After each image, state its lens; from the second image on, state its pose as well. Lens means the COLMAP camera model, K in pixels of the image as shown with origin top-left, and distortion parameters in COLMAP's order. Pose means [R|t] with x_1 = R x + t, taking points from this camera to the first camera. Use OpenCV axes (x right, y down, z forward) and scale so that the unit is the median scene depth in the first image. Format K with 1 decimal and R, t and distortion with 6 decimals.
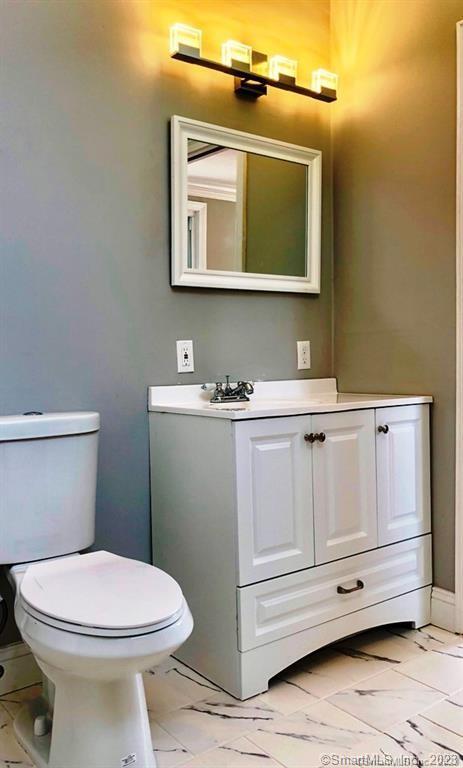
lens RADIAL K [[598.2, 0, 211.9], [0, 598.2, 383.9], [0, 0, 1]] dist [0.016848, 0.003796]
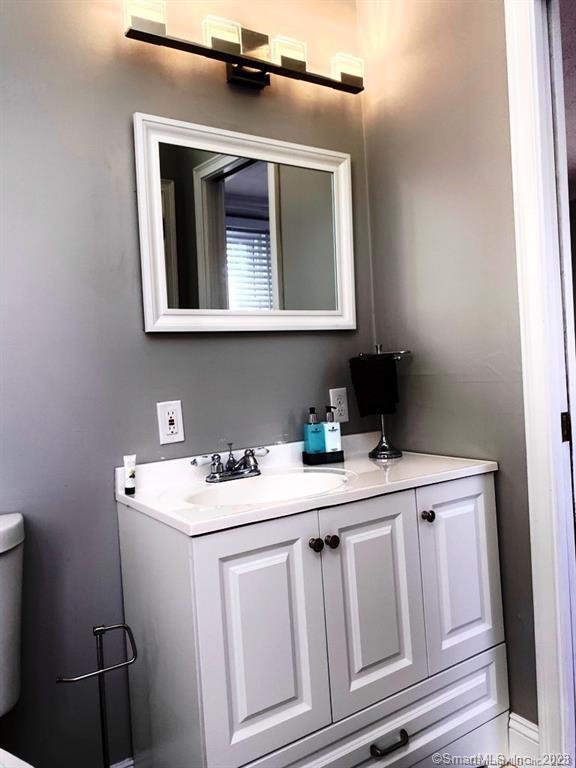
lens RADIAL K [[589.4, 0, 288.0], [0, 589.4, 384.0], [0, 0, 1]] dist [0.057441, -0.067284]
pose [[0.998928, -0.035773, -0.029367, 0.129376], [0.034934, 0.998981, -0.028587, -0.067323], [0.030359, 0.027531, 0.999160, 0.237087]]
